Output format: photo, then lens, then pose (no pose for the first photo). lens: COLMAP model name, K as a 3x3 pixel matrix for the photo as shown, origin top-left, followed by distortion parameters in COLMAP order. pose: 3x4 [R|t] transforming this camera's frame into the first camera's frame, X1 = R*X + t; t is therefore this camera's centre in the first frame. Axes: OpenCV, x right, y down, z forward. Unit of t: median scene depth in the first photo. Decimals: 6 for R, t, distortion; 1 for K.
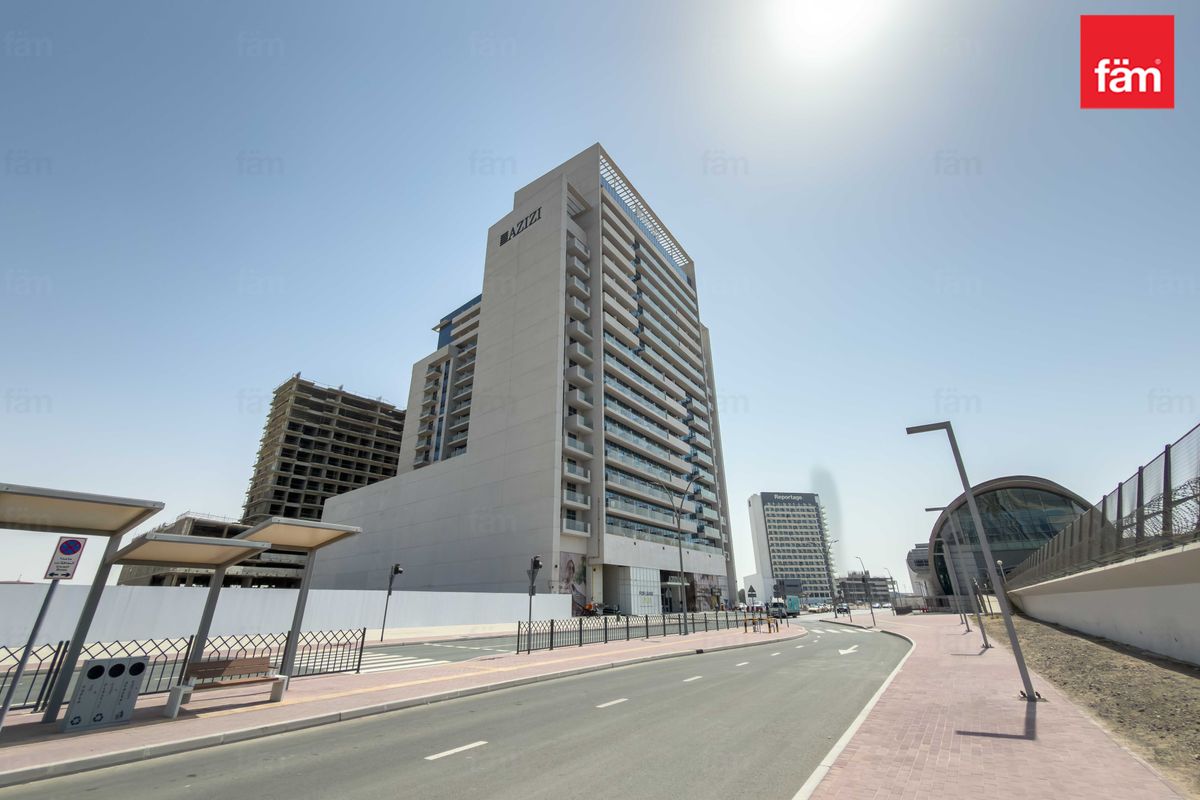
lens RADIAL K [[496.9, 0, 606.8], [0, 496.9, 396.4], [0, 0, 1]] dist [-0.000389, 0.000091]
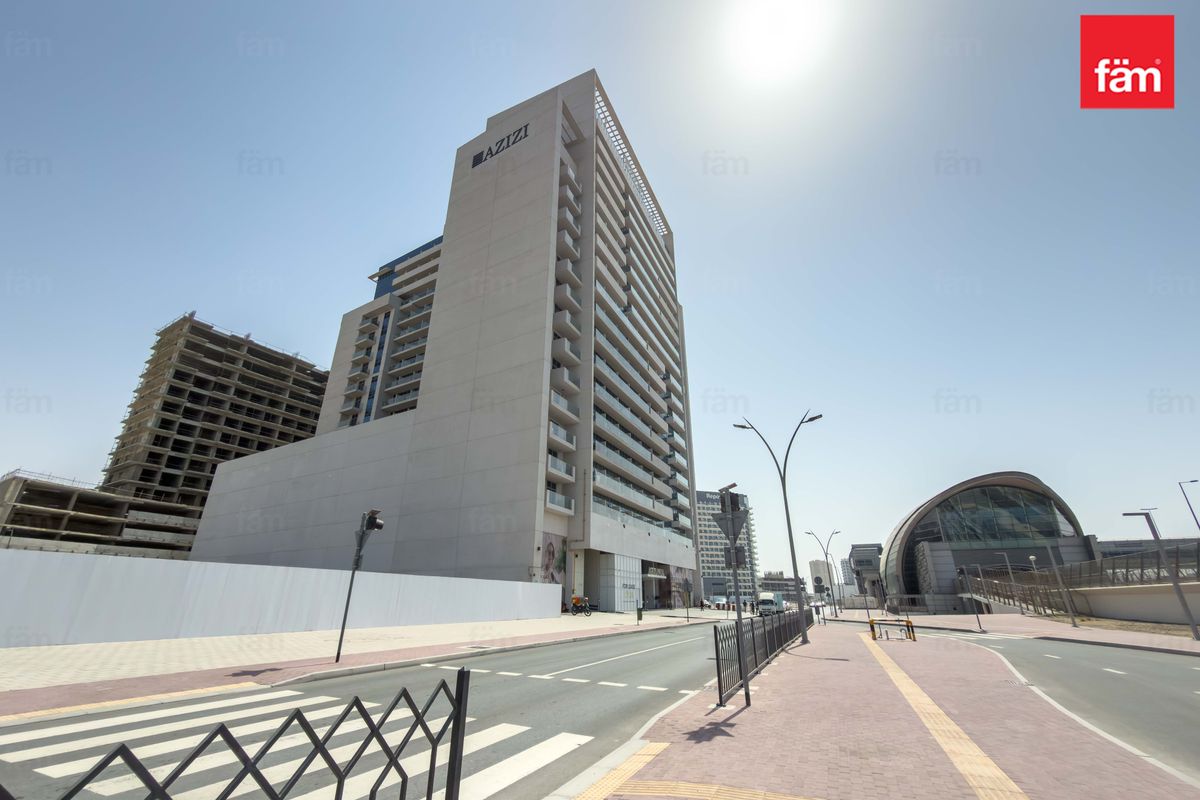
lens RADIAL K [[486.1, 0, 600.0], [0, 486.1, 400.0], [0, 0, 1]] dist [-0.000108, -0.000452]
pose [[0.986783, 0.072865, 0.144740, -0.069117], [-0.073497, 0.997295, -0.000989, 0.052392], [-0.144420, -0.009662, 0.989469, 0.118354]]
